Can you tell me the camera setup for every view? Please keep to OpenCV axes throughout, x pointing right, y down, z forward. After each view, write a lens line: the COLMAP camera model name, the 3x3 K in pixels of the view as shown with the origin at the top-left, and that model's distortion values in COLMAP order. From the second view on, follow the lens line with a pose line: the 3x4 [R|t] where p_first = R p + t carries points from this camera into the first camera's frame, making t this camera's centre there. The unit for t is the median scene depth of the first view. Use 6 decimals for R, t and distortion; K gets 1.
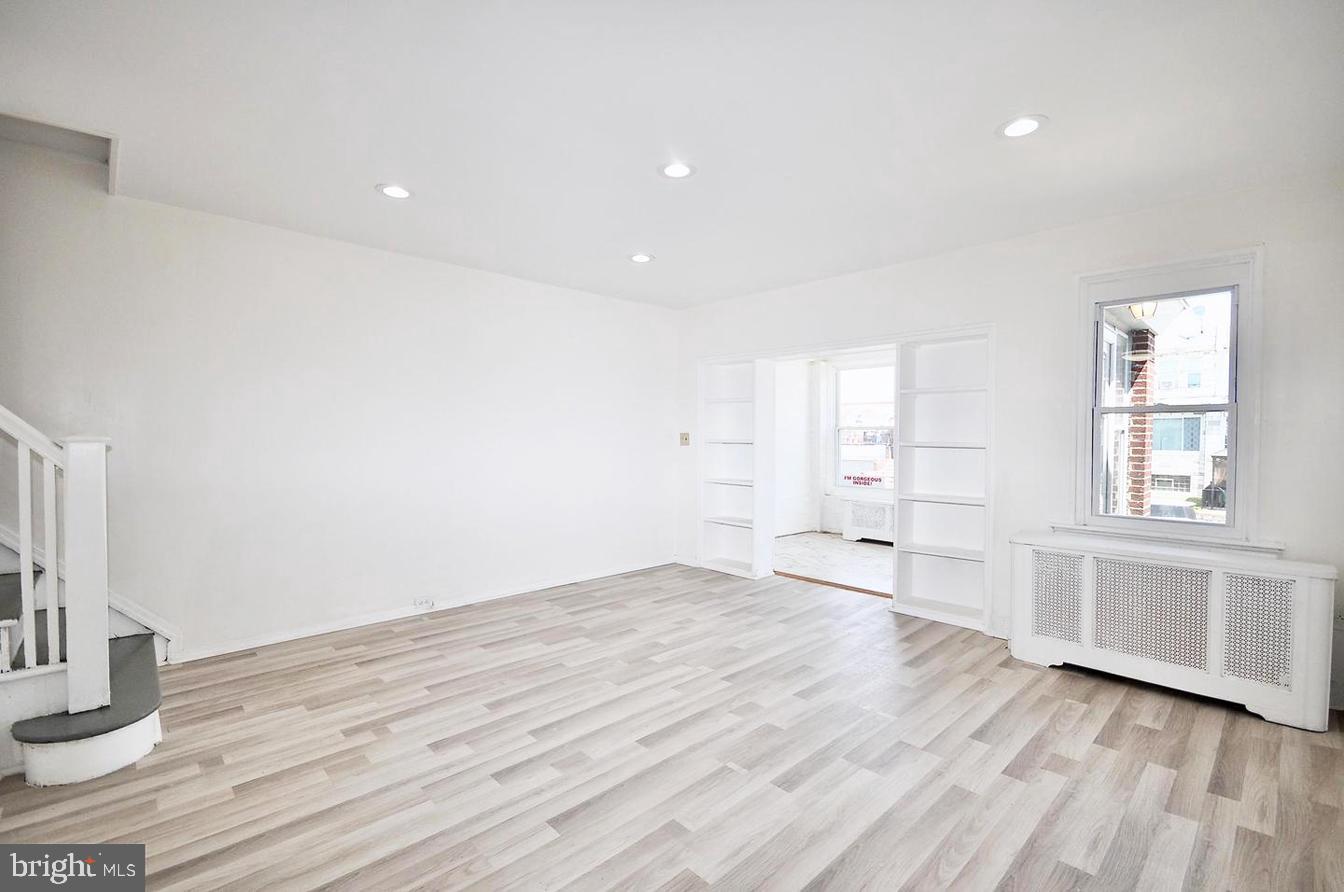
lens RADIAL K [[596.2, 0, 667.4], [0, 596.2, 452.7], [0, 0, 1]] dist [0.006686, -0.002068]
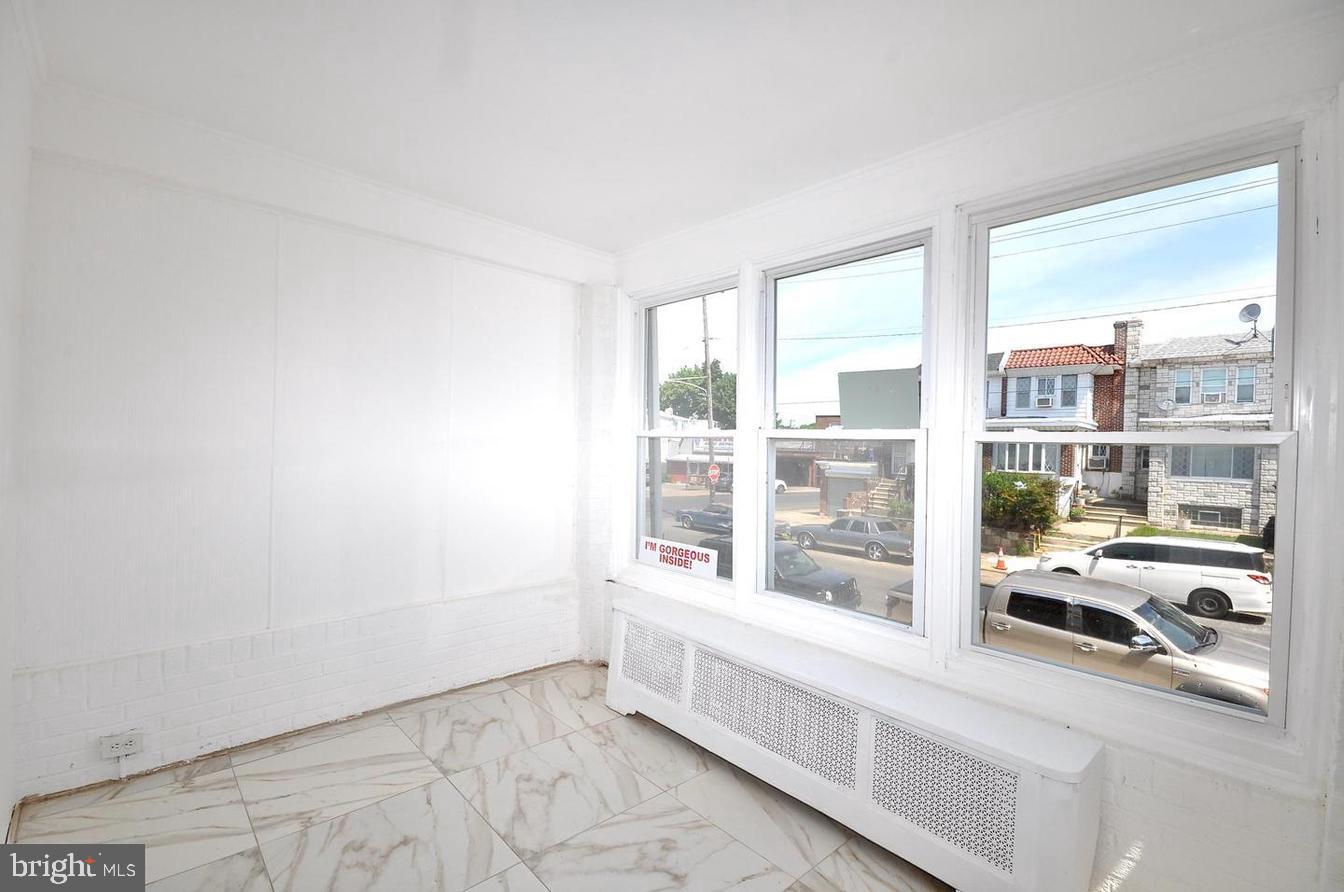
lens RADIAL K [[596.2, 0, 670.7], [0, 596.2, 445.4], [0, 0, 1]] dist [0.006686, -0.002068]
pose [[0.999698, 0.021340, -0.012199, 0.093111], [-0.021715, 0.999268, -0.031491, -0.005558], [0.011518, 0.031747, 0.999430, 0.160929]]
